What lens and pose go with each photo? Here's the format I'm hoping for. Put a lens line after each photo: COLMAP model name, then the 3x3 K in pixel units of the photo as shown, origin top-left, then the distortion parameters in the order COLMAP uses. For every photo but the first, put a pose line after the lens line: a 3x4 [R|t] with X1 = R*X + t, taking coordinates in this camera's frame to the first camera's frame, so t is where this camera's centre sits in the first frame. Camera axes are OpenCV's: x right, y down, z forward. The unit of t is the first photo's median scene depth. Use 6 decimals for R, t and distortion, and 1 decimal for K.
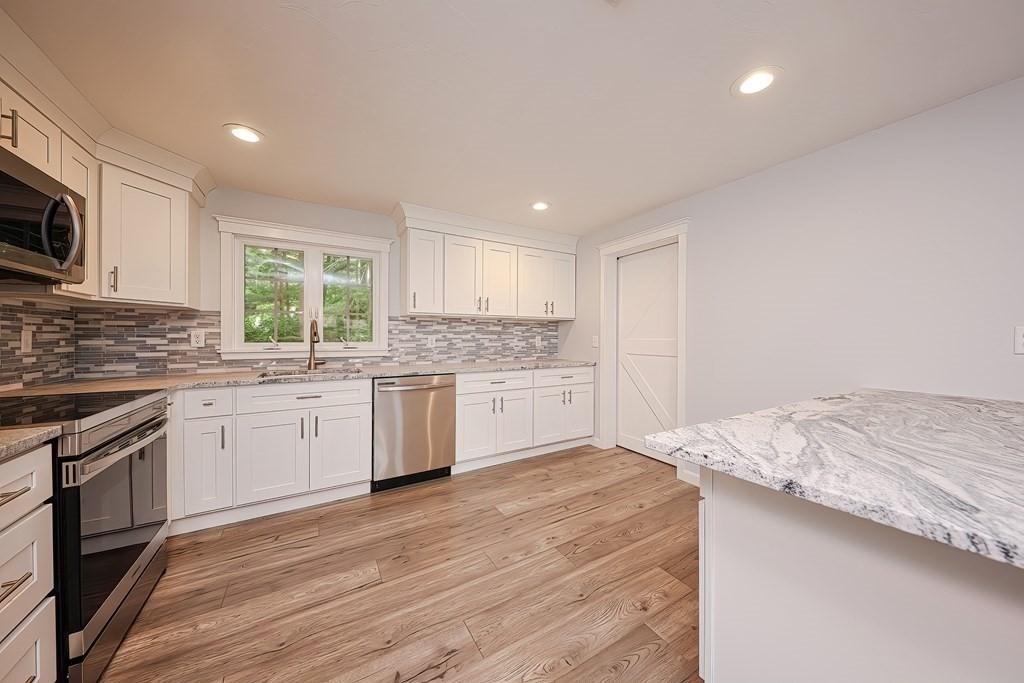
lens RADIAL K [[336.8, 0, 520.4], [0, 336.8, 337.9], [0, 0, 1]] dist [-0.013188, -0.000478]
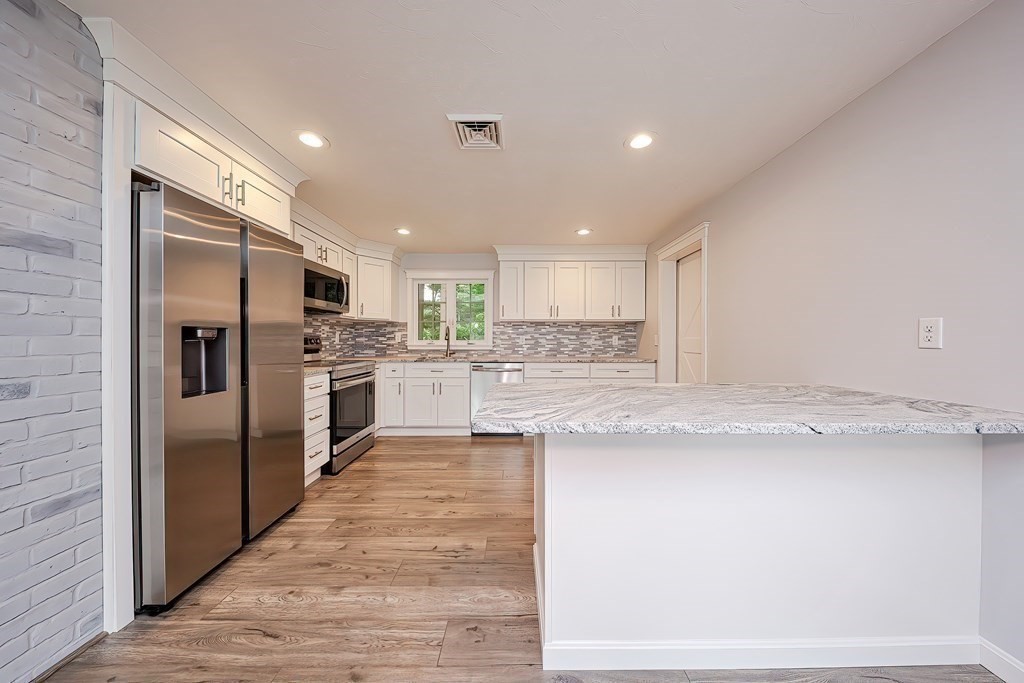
lens RADIAL K [[336.8, 0, 510.2], [0, 336.8, 339.8], [0, 0, 1]] dist [-0.013188, -0.000478]
pose [[0.838142, 0.001289, -0.545450, 0.570735], [-0.002421, 0.999996, -0.001357, 0.015228], [0.545447, 0.002458, 0.838142, -0.227222]]
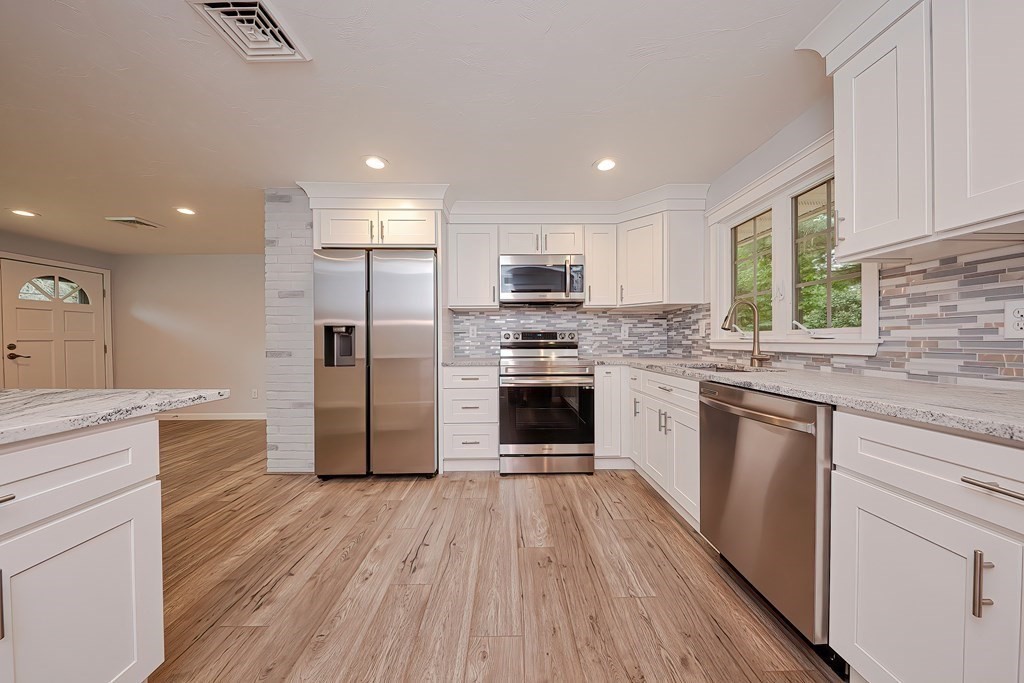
lens RADIAL K [[336.8, 0, 500.6], [0, 336.8, 343.8], [0, 0, 1]] dist [-0.013188, -0.000478]
pose [[-0.548493, 0.007681, -0.836120, 0.332513], [0.002996, 0.999969, 0.007221, 0.038640], [0.836150, 0.001456, -0.548500, 0.979687]]
